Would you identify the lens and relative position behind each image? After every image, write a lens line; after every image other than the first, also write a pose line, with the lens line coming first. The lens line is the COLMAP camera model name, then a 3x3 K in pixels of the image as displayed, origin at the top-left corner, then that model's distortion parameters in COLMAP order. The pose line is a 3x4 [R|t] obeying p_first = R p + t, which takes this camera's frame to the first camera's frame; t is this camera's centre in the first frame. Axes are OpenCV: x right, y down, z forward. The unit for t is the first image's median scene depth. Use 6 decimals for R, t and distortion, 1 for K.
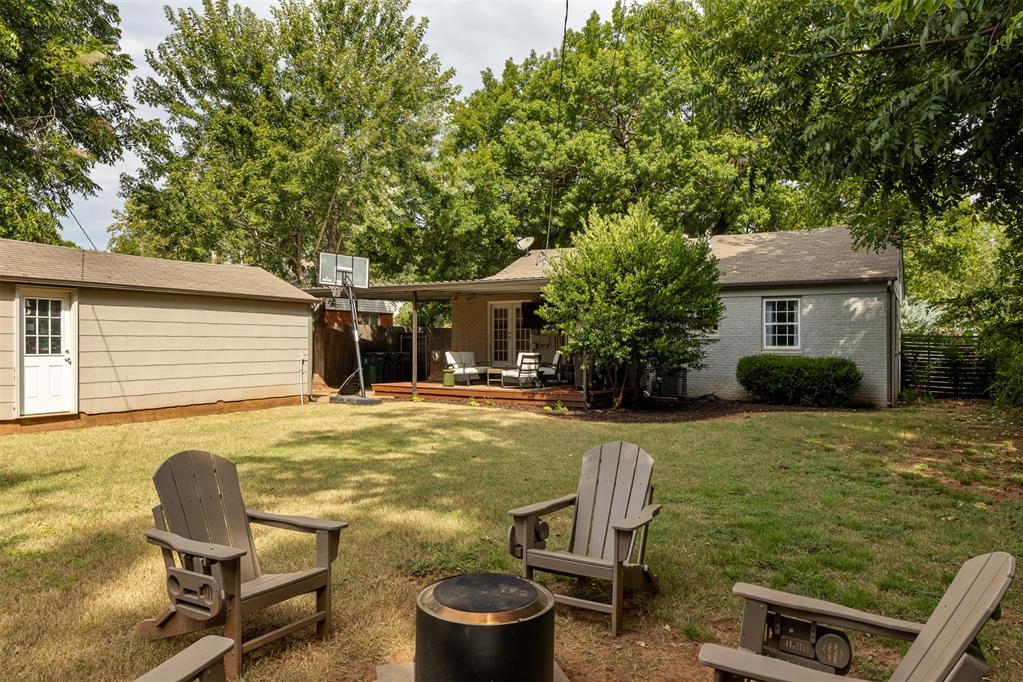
lens RADIAL K [[675.4, 0, 516.5], [0, 675.4, 328.7], [0, 0, 1]] dist [0.005782, 0.000277]
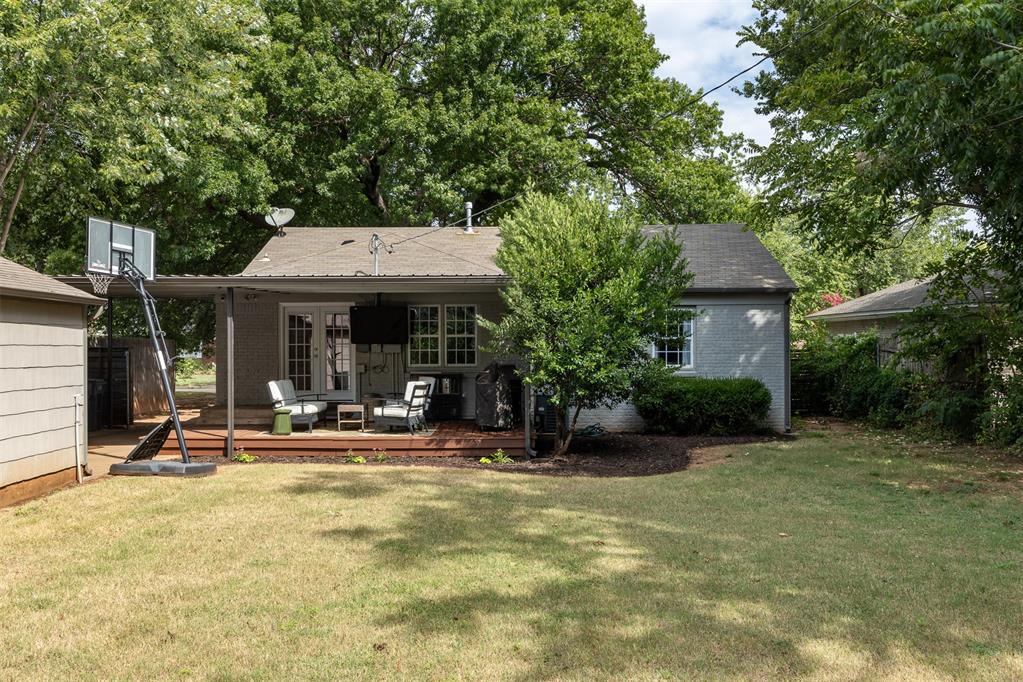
lens RADIAL K [[862.9, 0, 511.5], [0, 862.9, 341.0], [0, 0, 1]] dist [0.002615, 0.002707]
pose [[0.875443, -0.001307, 0.483320, -0.311232], [-0.004725, 0.999925, 0.011262, -0.015699], [-0.483298, -0.012143, 0.875372, 0.162168]]
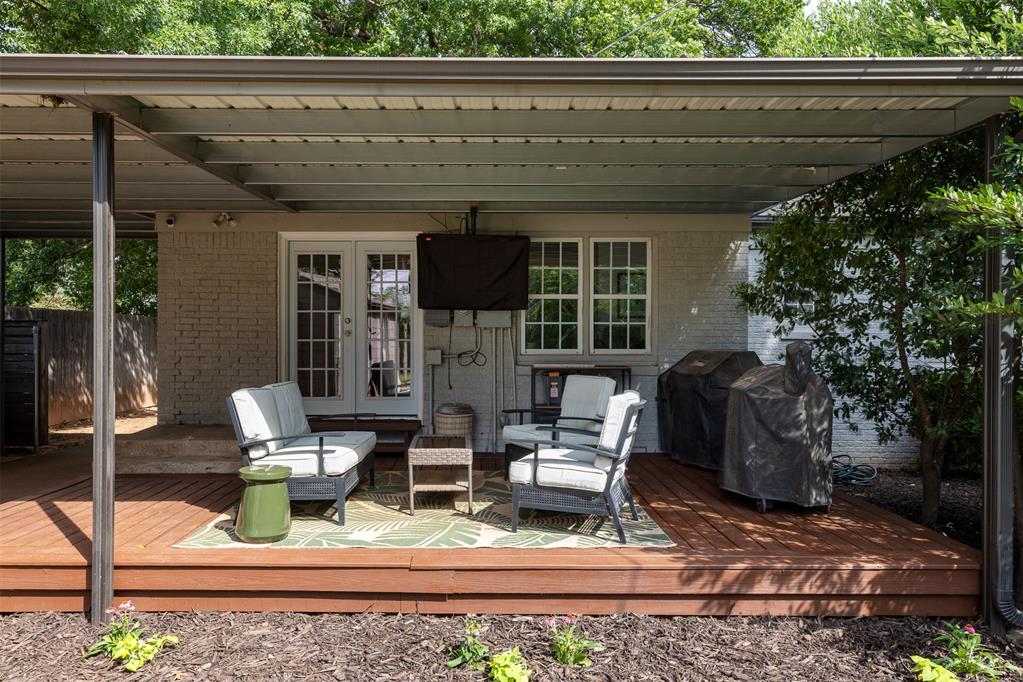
lens RADIAL K [[719.9, 0, 511.5], [0, 719.9, 341.0], [0, 0, 1]] dist [0.003287, -0.000147]
pose [[0.867529, -0.001340, 0.497384, -0.153136], [-0.011510, 0.999674, 0.022769, 0.008770], [-0.497253, -0.025478, 0.867232, 0.735054]]
